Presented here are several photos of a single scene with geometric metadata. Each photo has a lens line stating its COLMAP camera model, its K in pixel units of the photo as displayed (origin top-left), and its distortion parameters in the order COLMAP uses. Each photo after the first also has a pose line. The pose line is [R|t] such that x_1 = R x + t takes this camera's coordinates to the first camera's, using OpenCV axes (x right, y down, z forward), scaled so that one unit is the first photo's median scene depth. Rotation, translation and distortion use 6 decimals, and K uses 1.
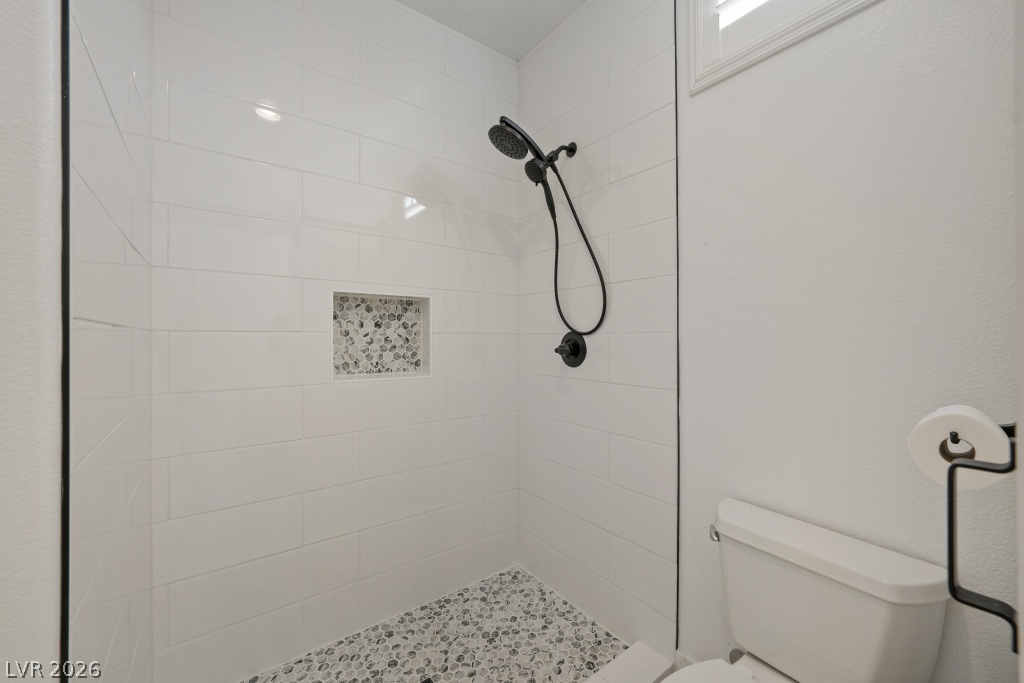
lens RADIAL K [[404.5, 0, 513.0], [0, 404.5, 342.1], [0, 0, 1]] dist [-0.018336, 0.005789]
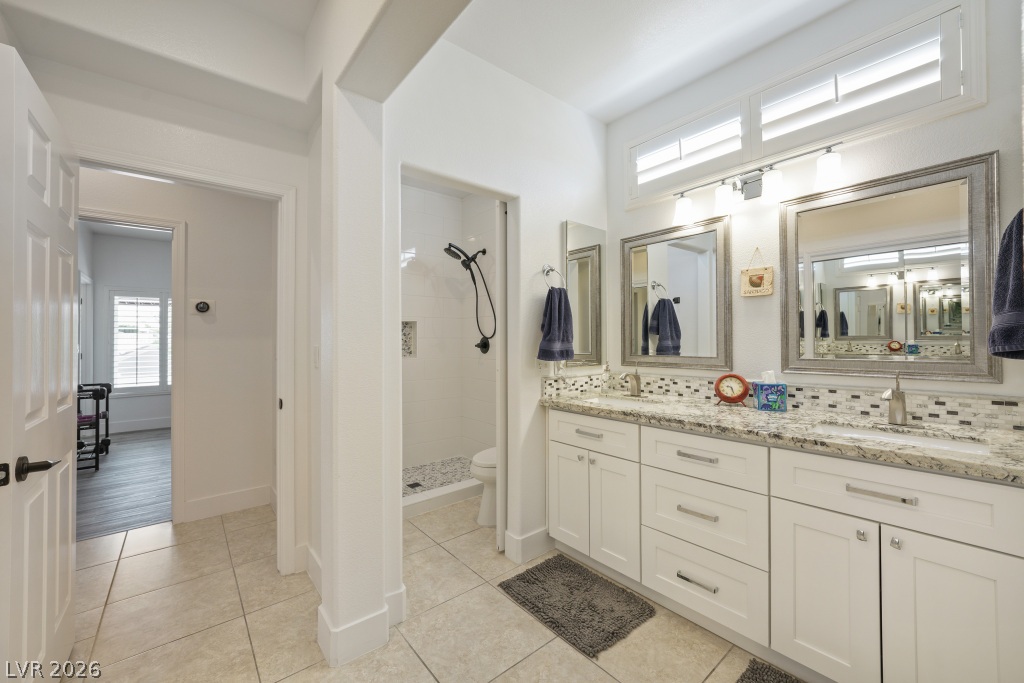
lens RADIAL K [[404.5, 0, 511.6], [0, 404.5, 334.7], [0, 0, 1]] dist [-0.018336, 0.005789]
pose [[0.999012, -0.001624, 0.044413, 0.201413], [0.002661, 0.999725, -0.023293, 0.012102], [-0.044363, 0.023388, 0.998742, -1.171470]]
